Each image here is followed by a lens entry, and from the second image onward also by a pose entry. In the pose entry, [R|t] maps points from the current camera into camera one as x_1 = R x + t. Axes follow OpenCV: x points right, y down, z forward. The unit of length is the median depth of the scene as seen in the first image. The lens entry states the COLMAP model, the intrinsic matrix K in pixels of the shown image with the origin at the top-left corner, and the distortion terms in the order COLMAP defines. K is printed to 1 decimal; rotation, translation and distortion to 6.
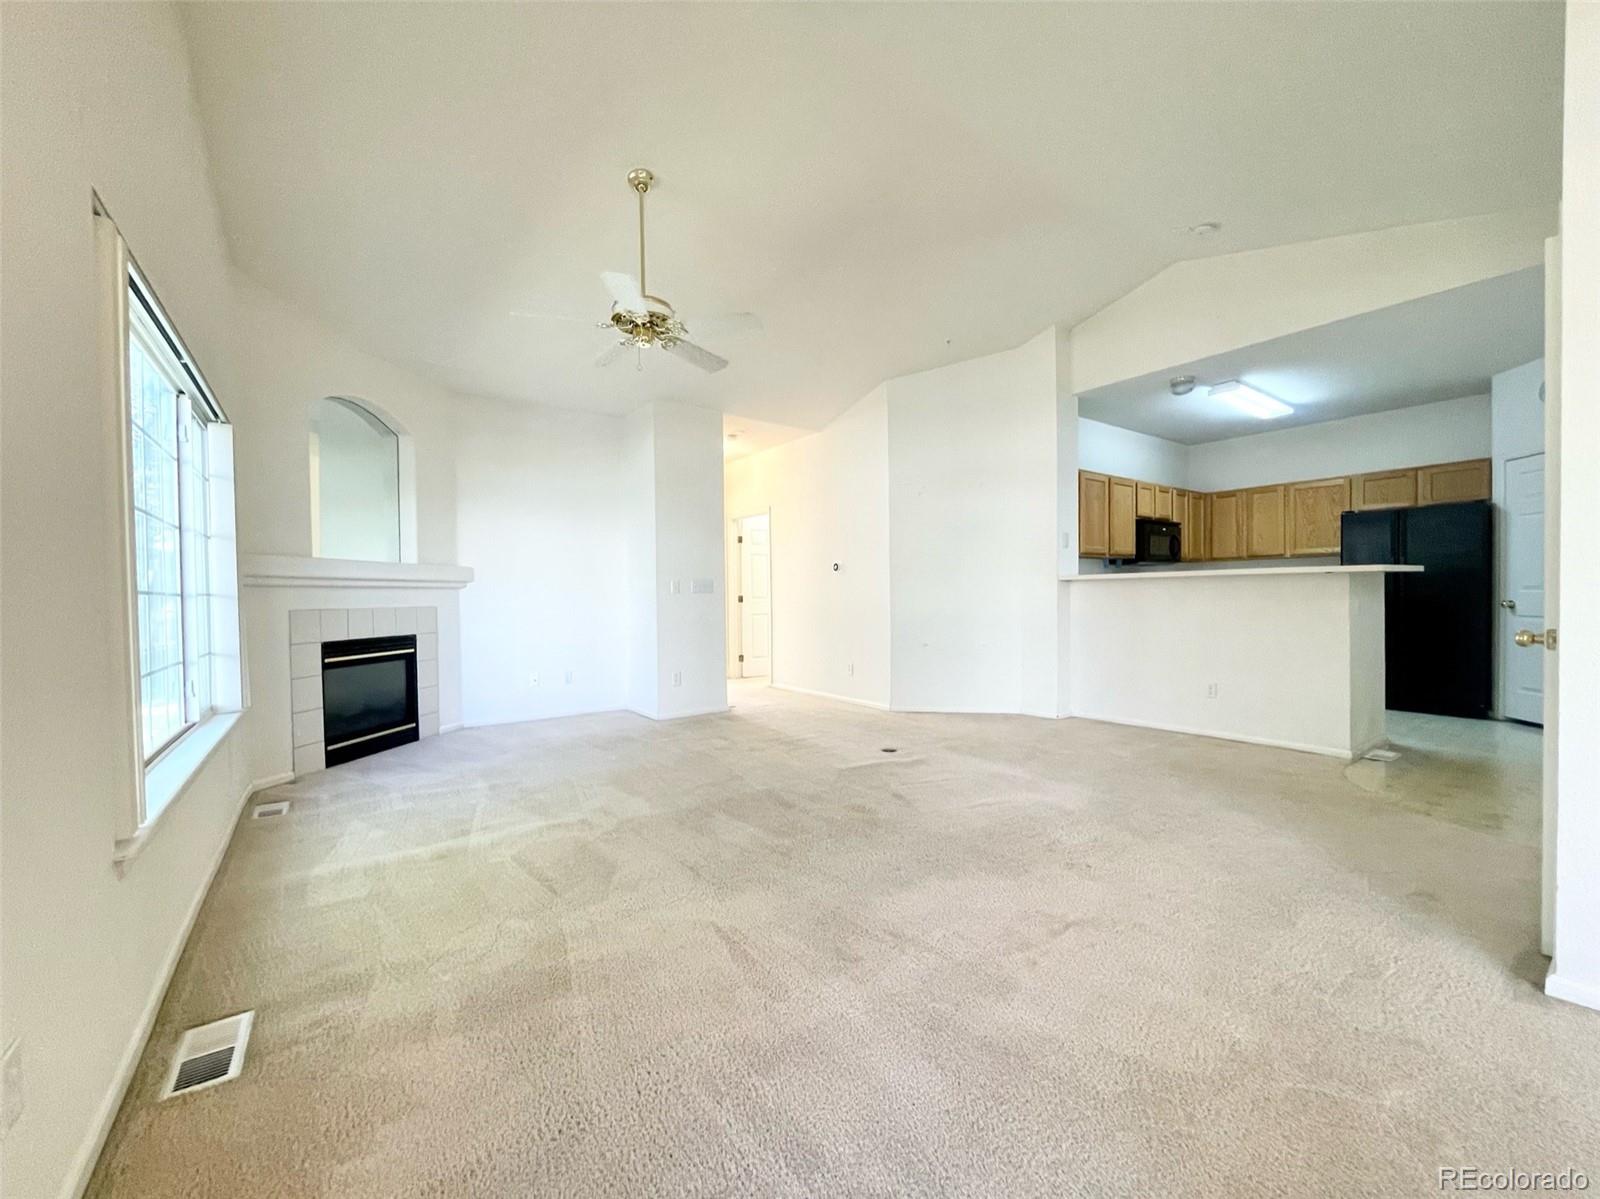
lens RADIAL K [[642.8, 0, 800.0], [0, 642.8, 599.5], [0, 0, 1]] dist [0.001103, 0.000181]
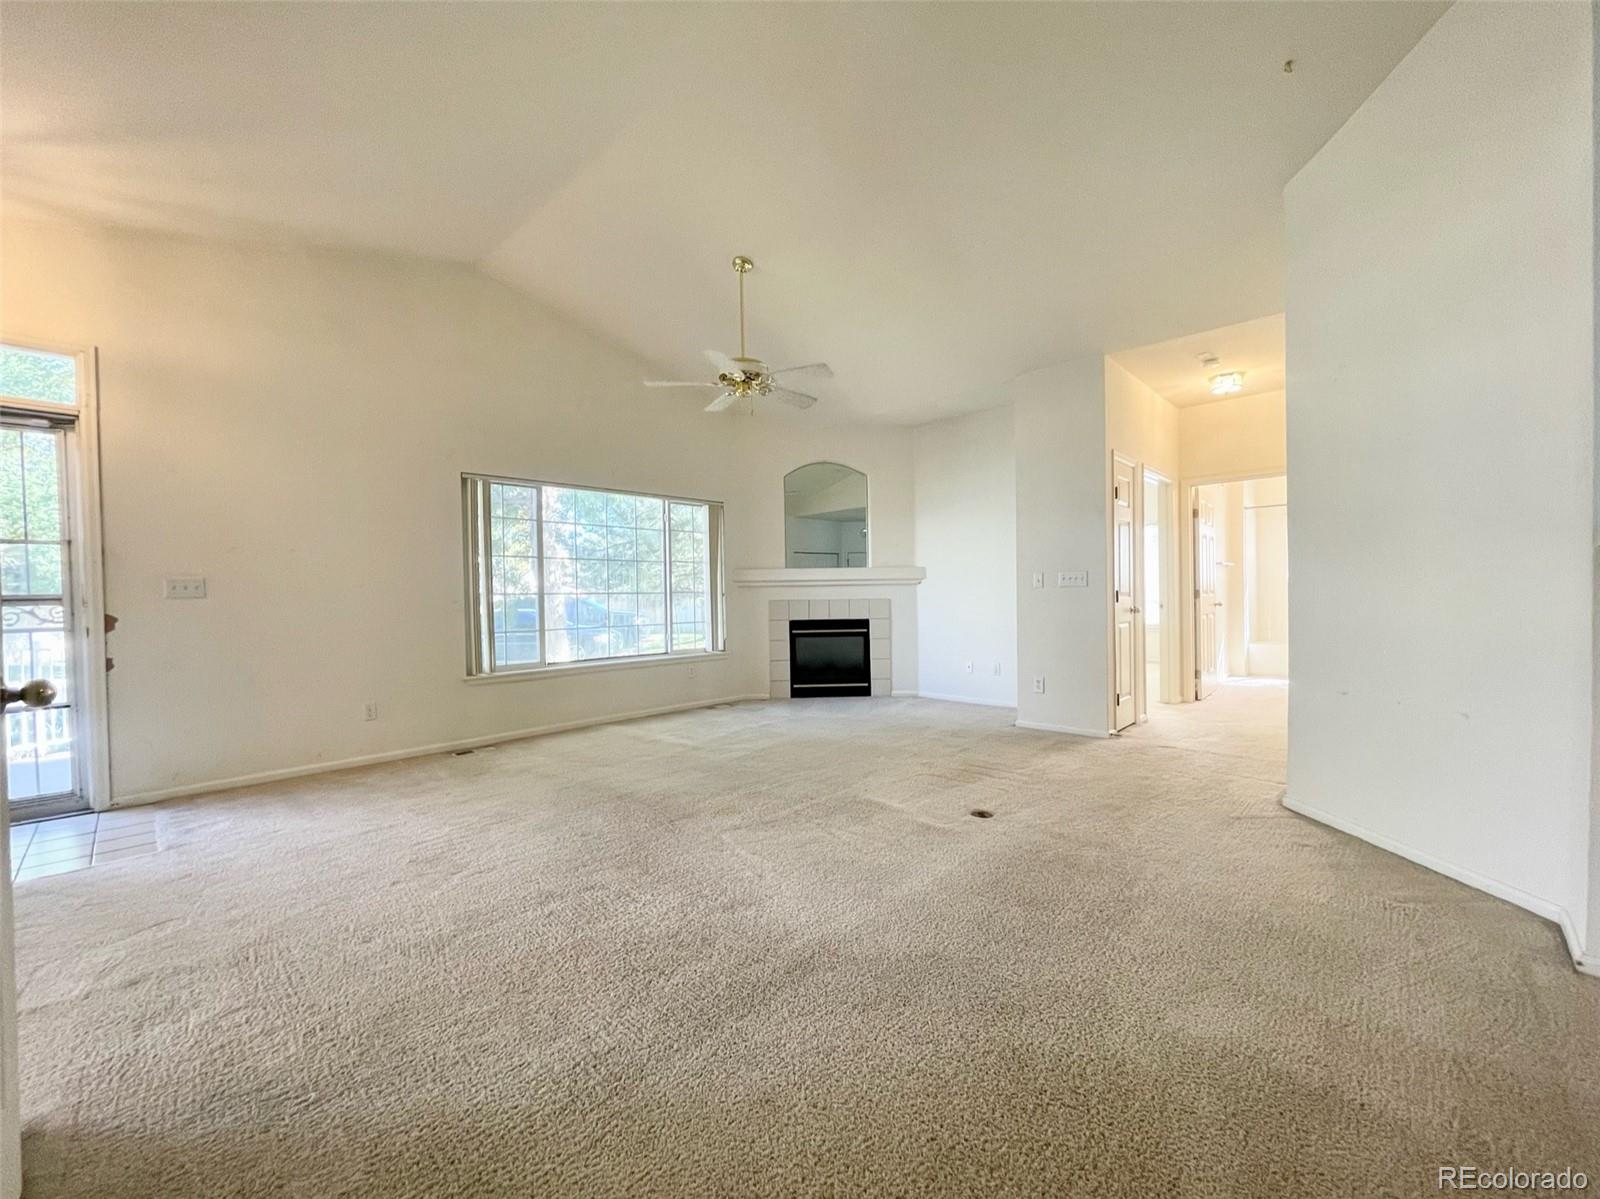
lens RADIAL K [[642.8, 0, 800.0], [0, 642.8, 599.5], [0, 0, 1]] dist [0.001103, 0.000181]
pose [[0.173924, 0.022761, -0.984496, 0.735531], [0.006958, 0.999679, 0.024341, -0.021608], [0.984734, -0.011084, 0.173710, 0.626193]]
